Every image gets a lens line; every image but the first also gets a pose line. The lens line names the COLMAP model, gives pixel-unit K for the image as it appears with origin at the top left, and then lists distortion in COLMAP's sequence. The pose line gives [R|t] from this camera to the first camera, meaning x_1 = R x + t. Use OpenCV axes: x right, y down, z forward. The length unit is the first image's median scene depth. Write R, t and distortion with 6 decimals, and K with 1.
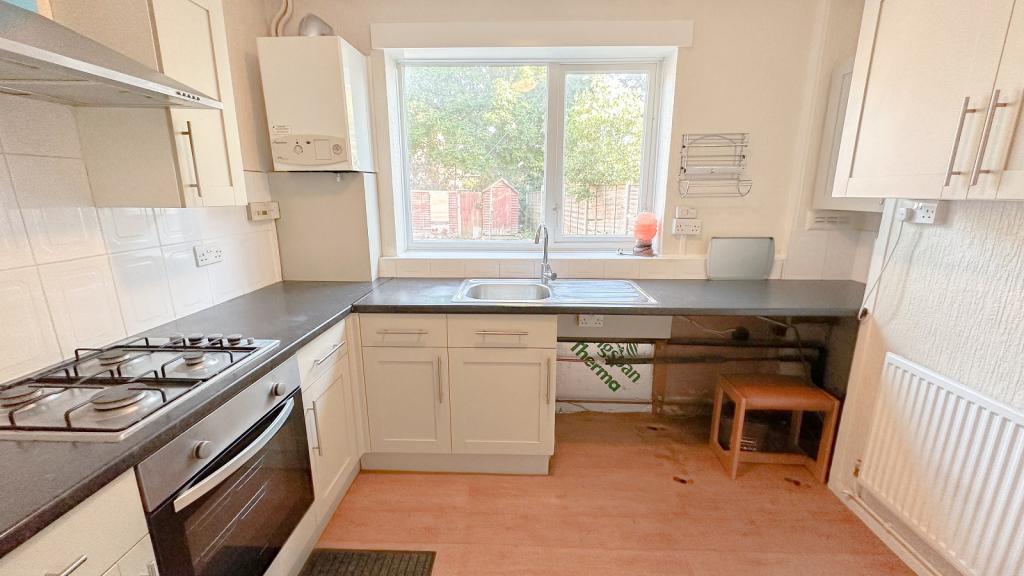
lens RADIAL K [[409.8, 0, 512.0], [0, 409.8, 288.0], [0, 0, 1]] dist [-0.001156, -0.000050]
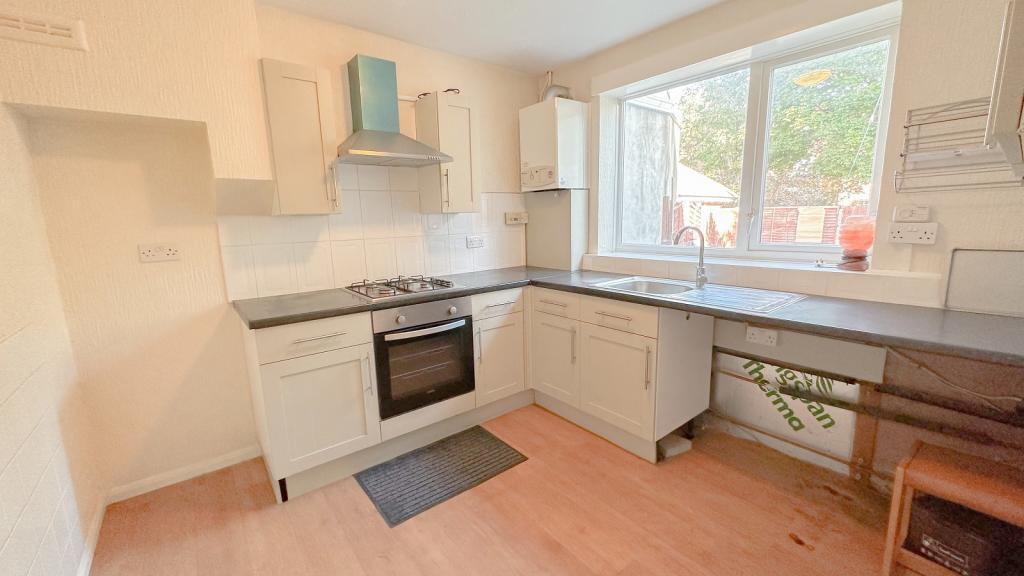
lens RADIAL K [[409.8, 0, 512.0], [0, 409.8, 288.0], [0, 0, 1]] dist [-0.001156, -0.000050]
pose [[0.647074, 0.113859, -0.753878, 0.499286], [-0.150918, 0.988349, 0.019735, 0.038790], [0.747342, 0.101003, 0.656718, -0.003703]]
